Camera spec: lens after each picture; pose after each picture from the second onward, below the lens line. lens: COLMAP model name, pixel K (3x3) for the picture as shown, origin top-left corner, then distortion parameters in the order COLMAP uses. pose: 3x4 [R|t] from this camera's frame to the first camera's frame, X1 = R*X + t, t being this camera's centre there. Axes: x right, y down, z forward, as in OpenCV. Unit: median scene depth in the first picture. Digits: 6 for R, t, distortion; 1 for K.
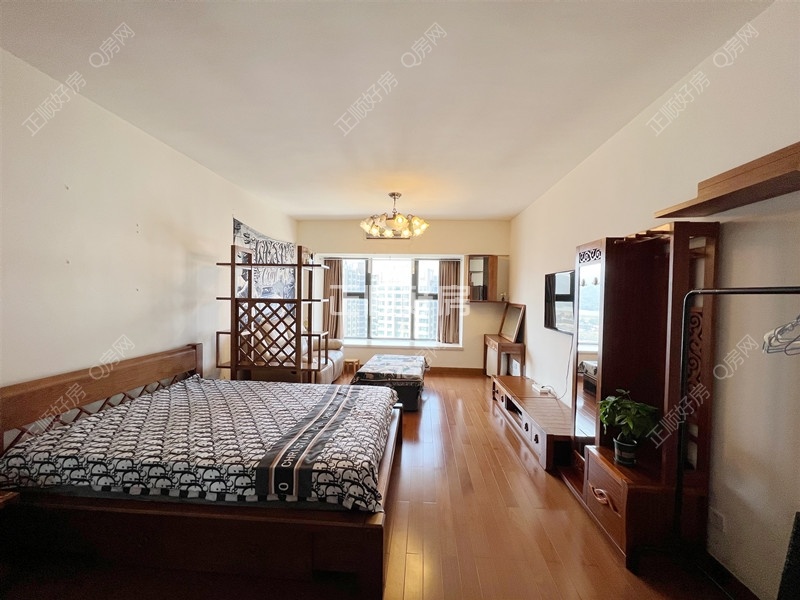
lens RADIAL K [[319.3, 0, 398.7], [0, 319.3, 300.3], [0, 0, 1]] dist [0.002850, -0.000193]
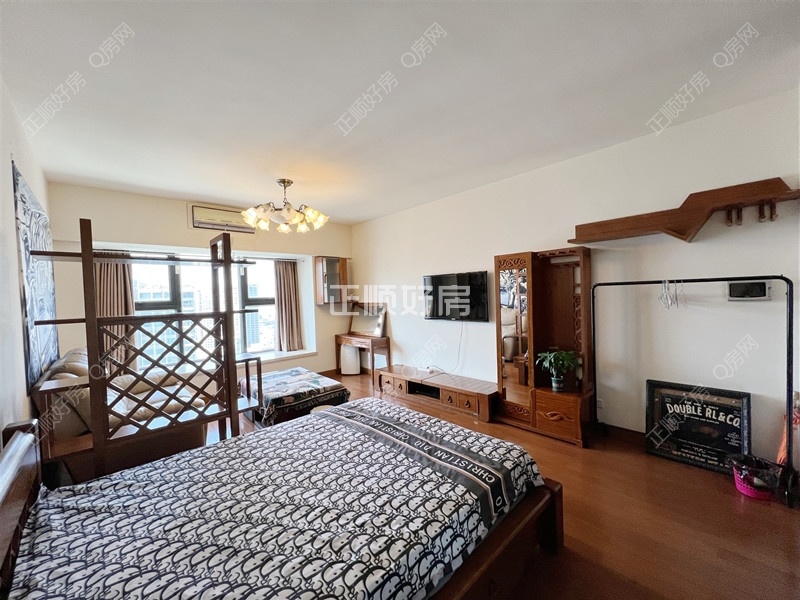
lens RADIAL K [[319.3, 0, 400.7], [0, 319.3, 302.7], [0, 0, 1]] dist [0.002850, -0.000193]
pose [[0.674309, -0.058402, 0.736136, -2.710909], [0.059189, 0.997935, 0.024955, -0.080134], [-0.736074, 0.026744, 0.676373, 1.267830]]
